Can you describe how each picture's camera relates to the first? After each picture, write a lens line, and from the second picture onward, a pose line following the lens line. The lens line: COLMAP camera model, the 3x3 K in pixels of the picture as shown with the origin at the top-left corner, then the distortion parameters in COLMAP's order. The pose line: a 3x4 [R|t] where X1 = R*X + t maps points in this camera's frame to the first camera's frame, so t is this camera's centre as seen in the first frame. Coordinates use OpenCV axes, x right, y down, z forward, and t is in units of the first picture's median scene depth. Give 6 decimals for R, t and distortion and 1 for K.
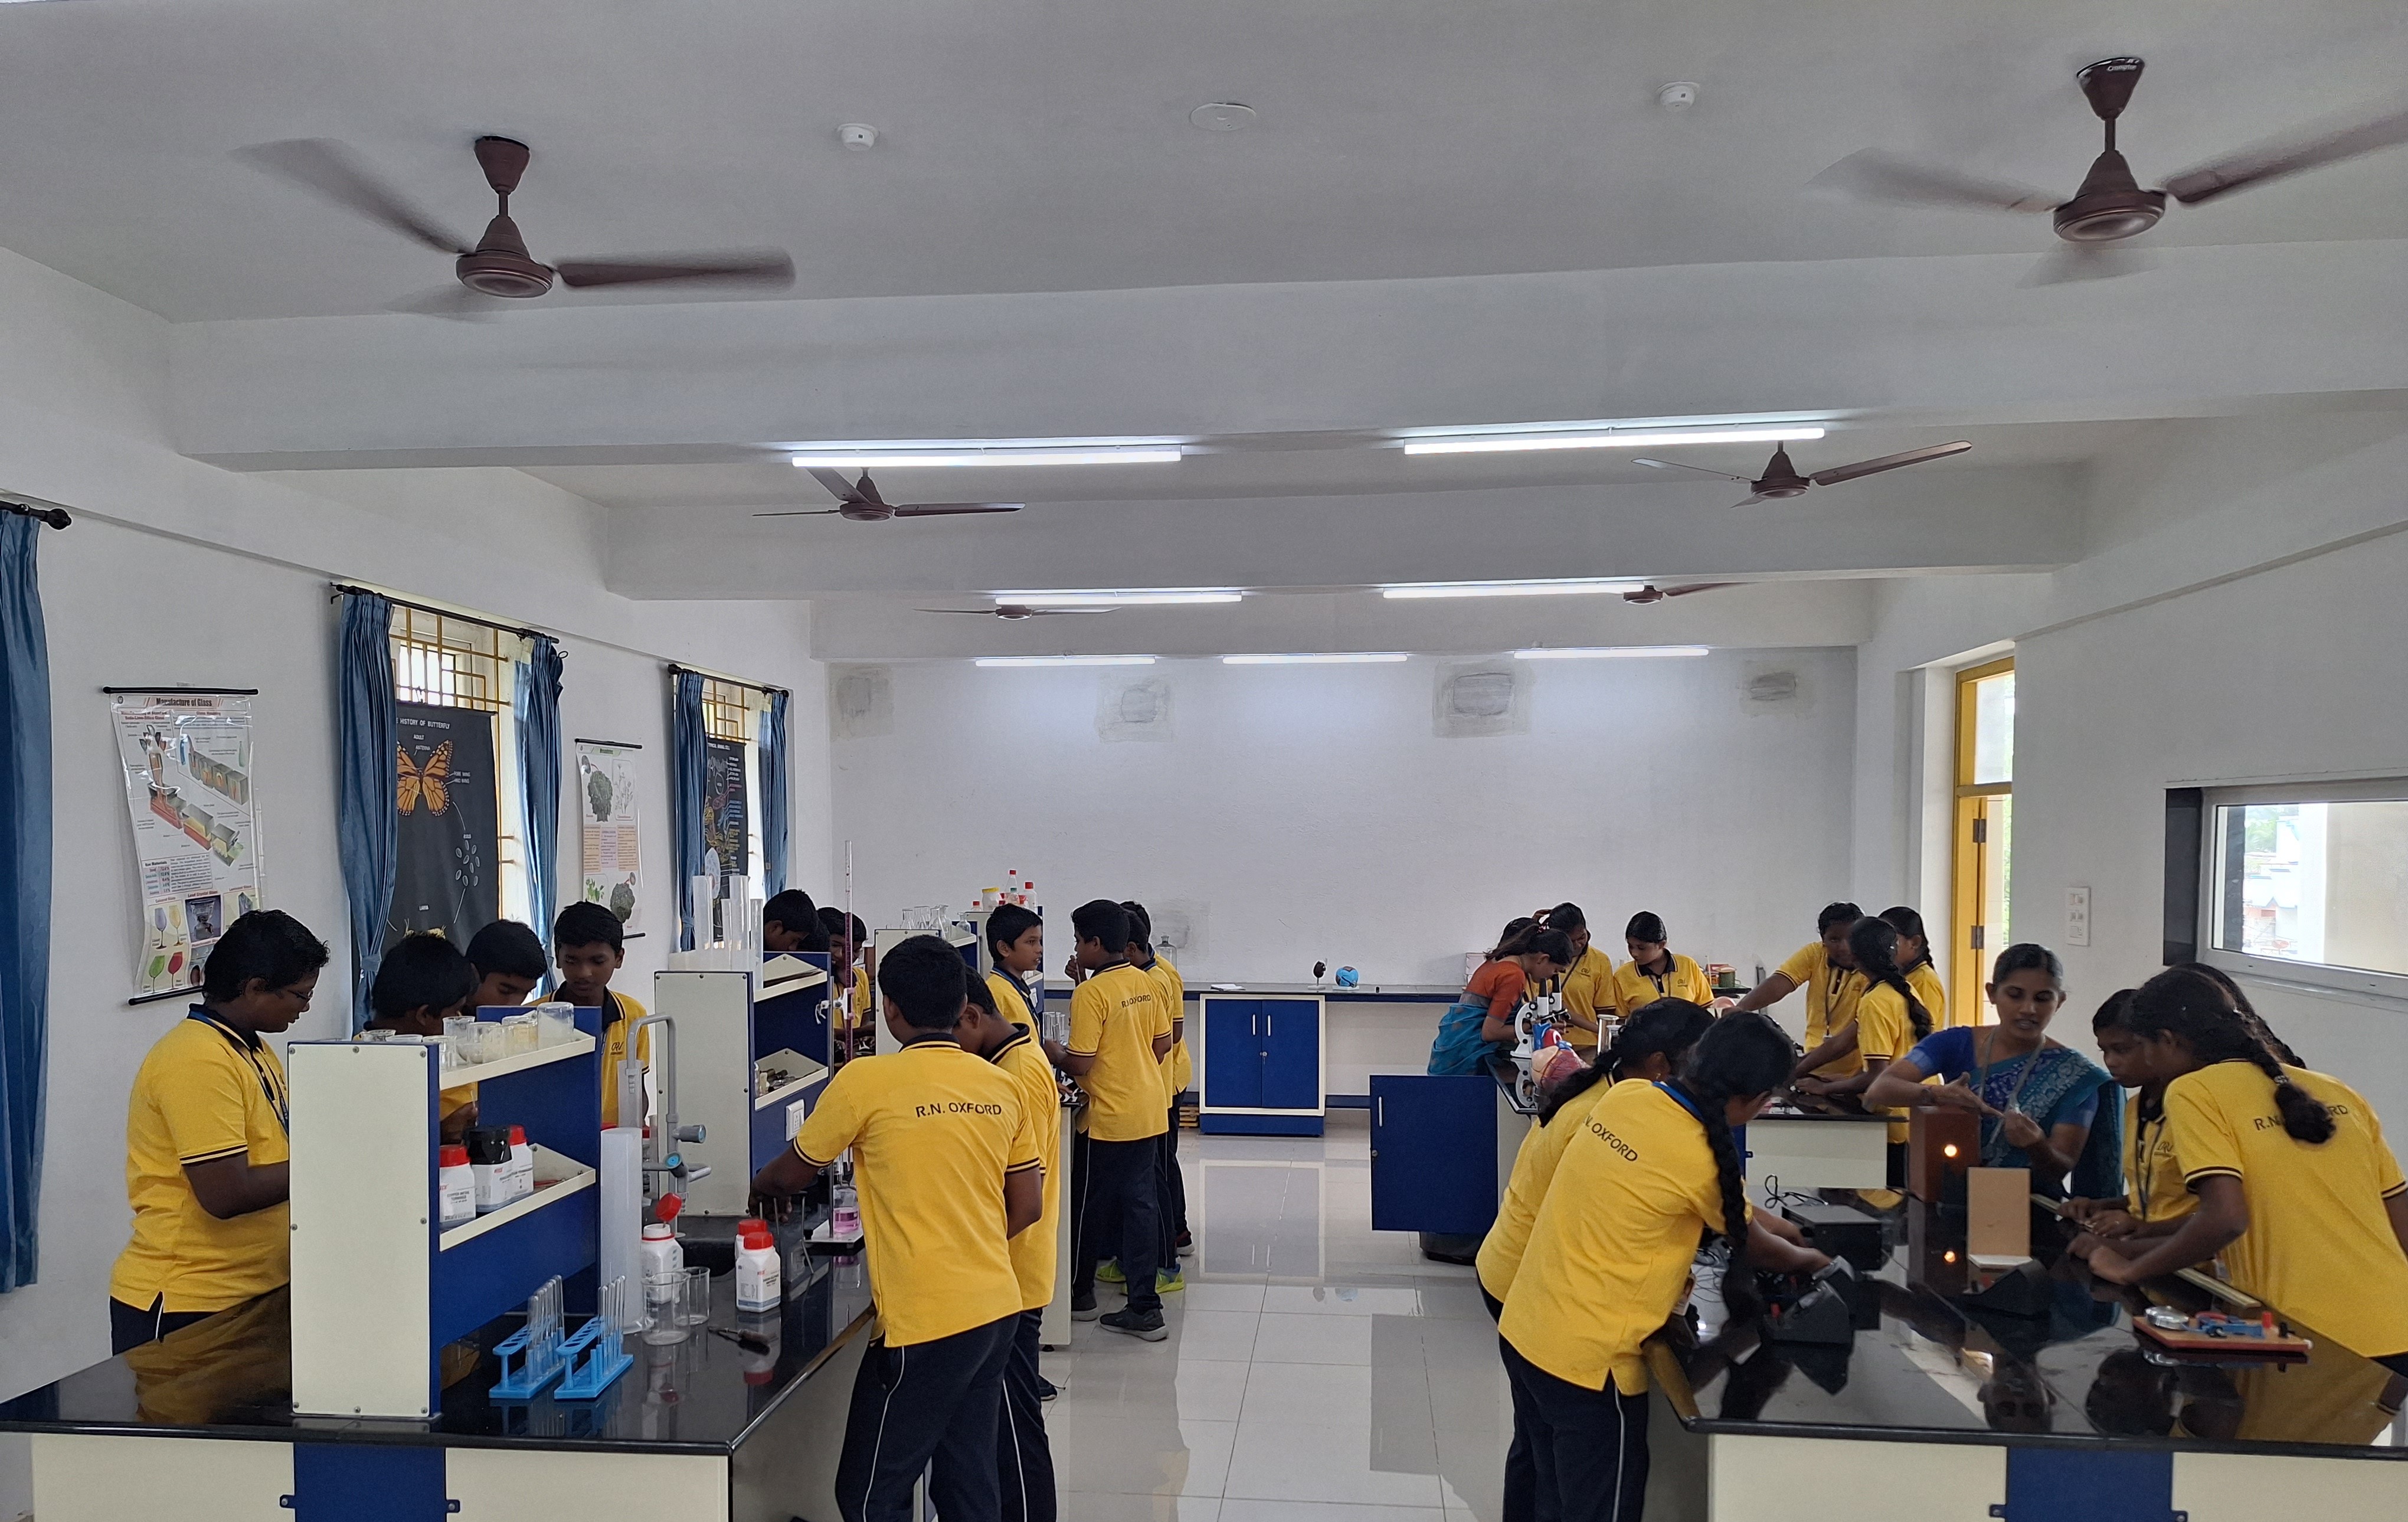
lens RADIAL K [[1636.2, 0, 1202.1], [0, 1636.2, 889.1], [0, 0, 1]] dist [0.048060, -0.061348]
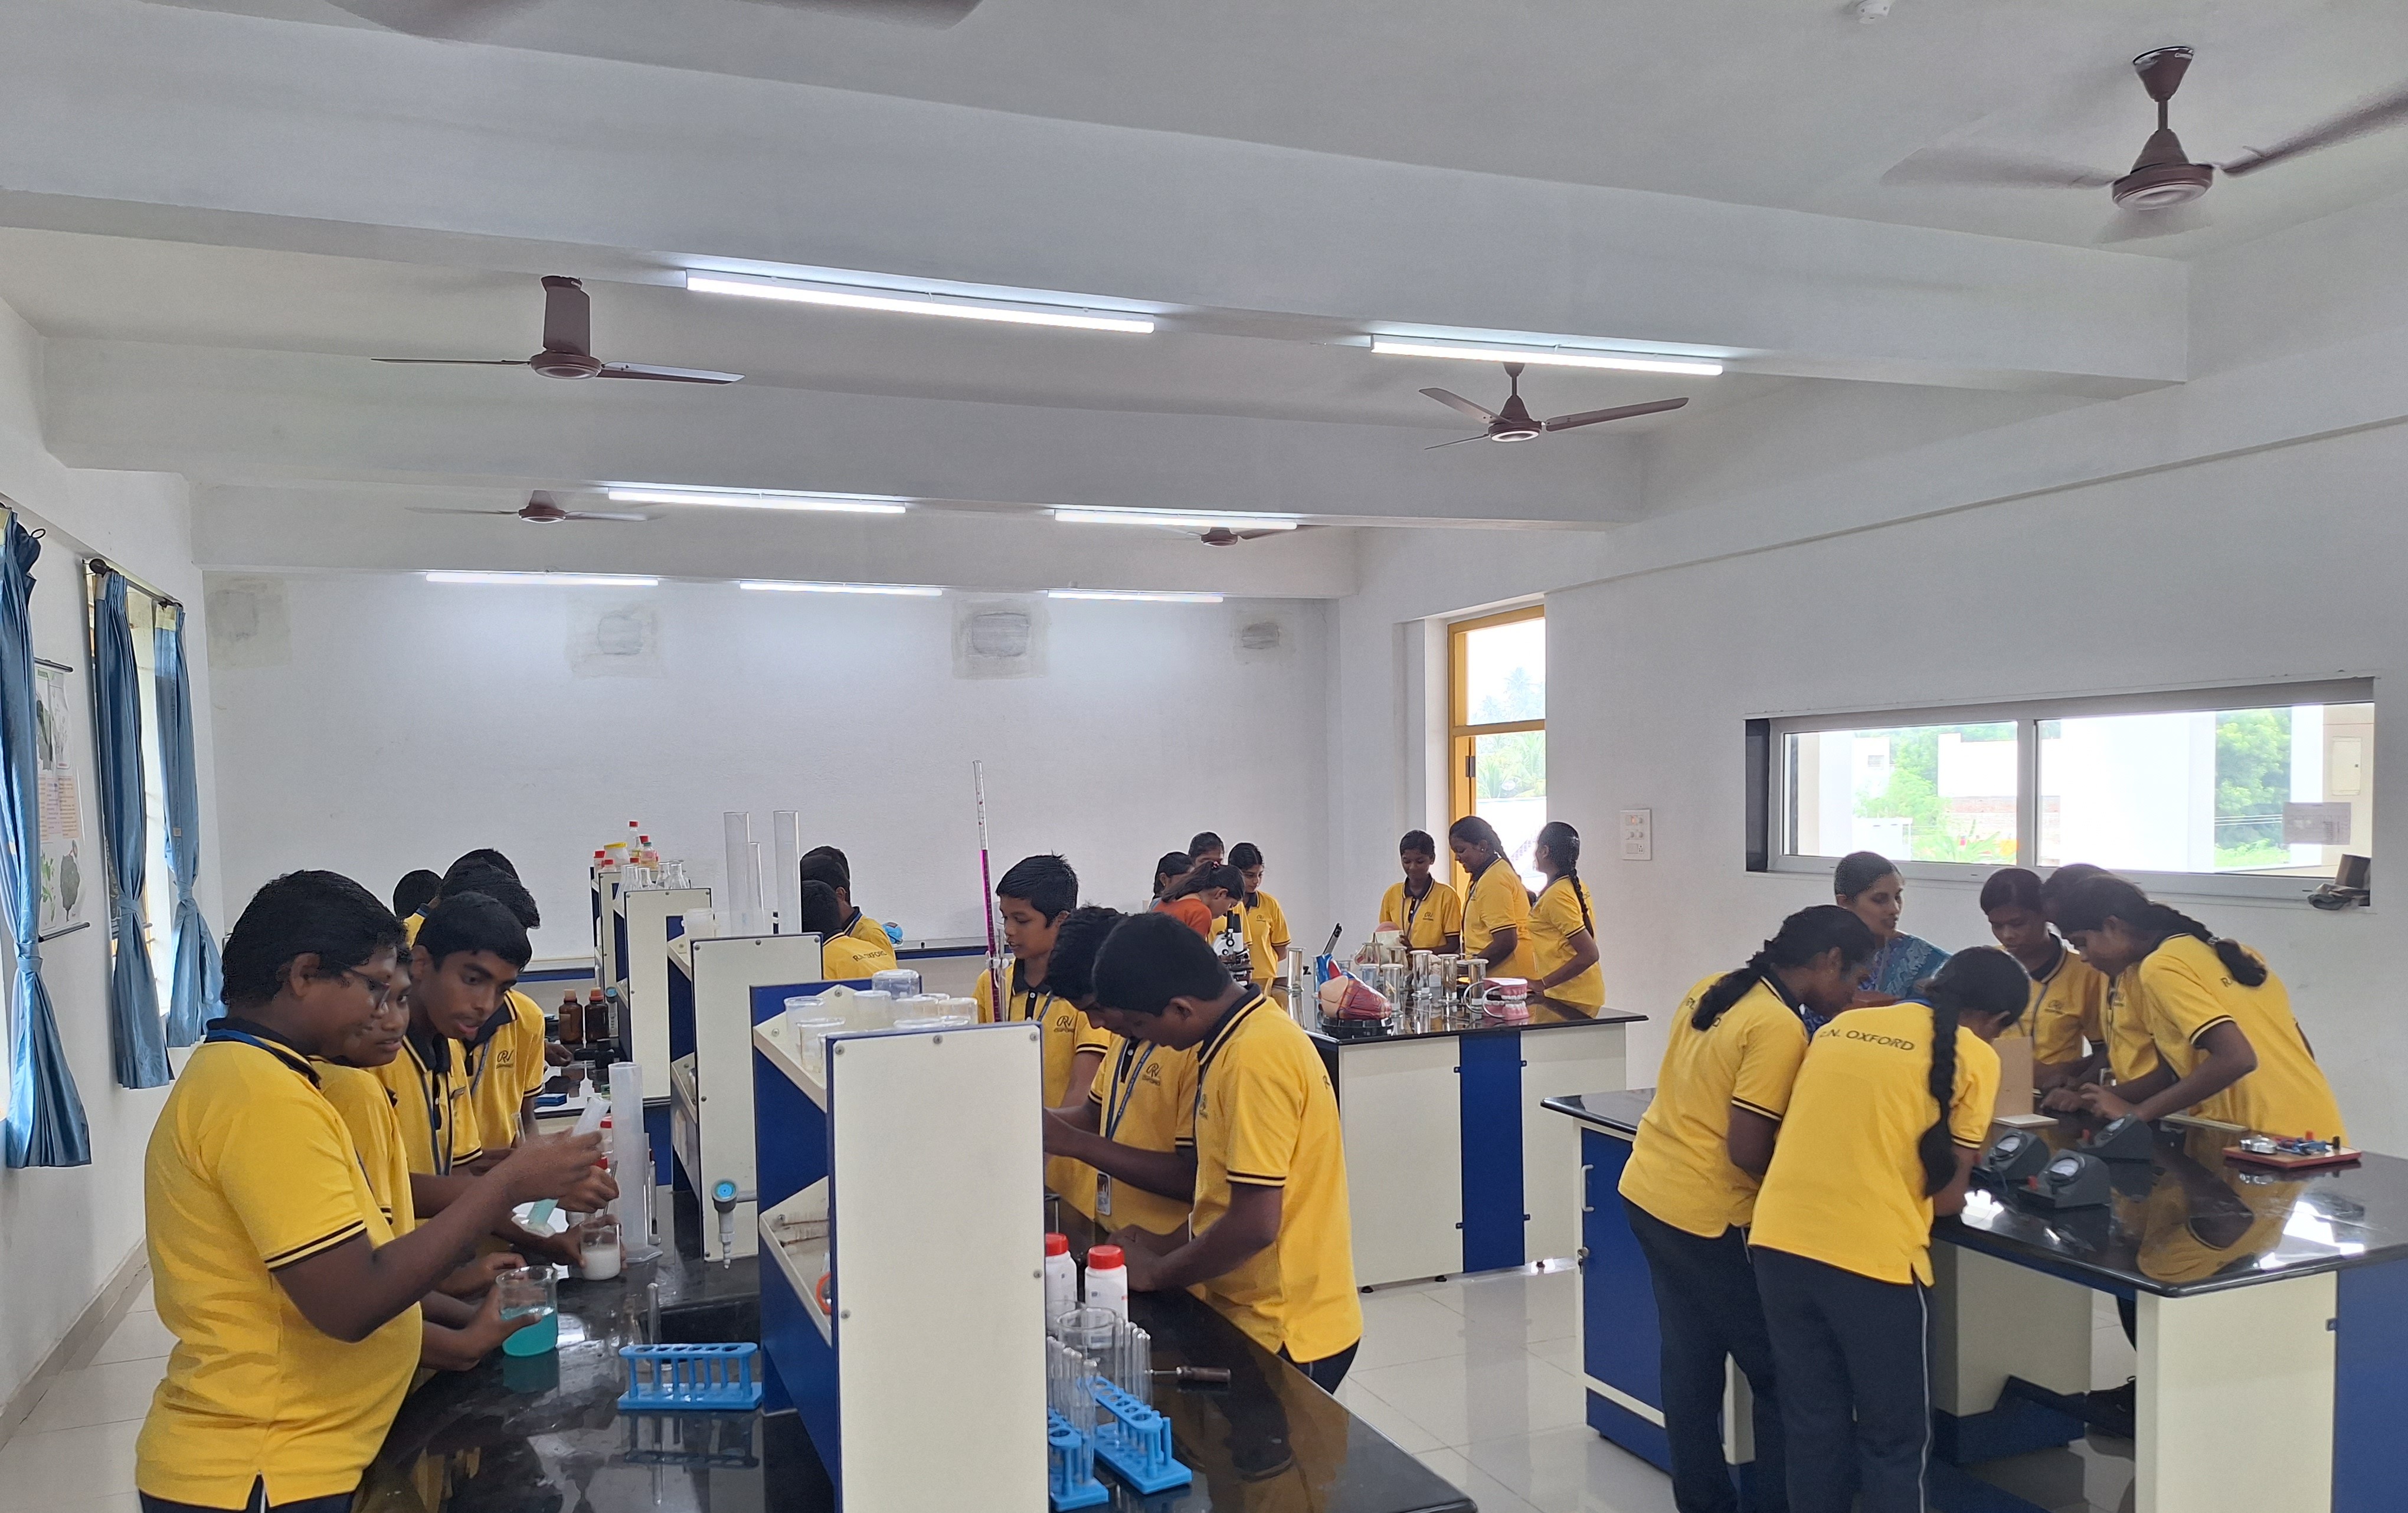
lens RADIAL K [[1632.8, 0, 1295.6], [0, 1632.8, 853.0], [0, 0, 1]] dist [0.151628, -0.218650]
pose [[0.892793, -0.037929, 0.448867, -0.164612], [0.035535, 0.999274, 0.013759, 0.004344], [-0.449063, 0.003666, 0.893493, 0.078004]]
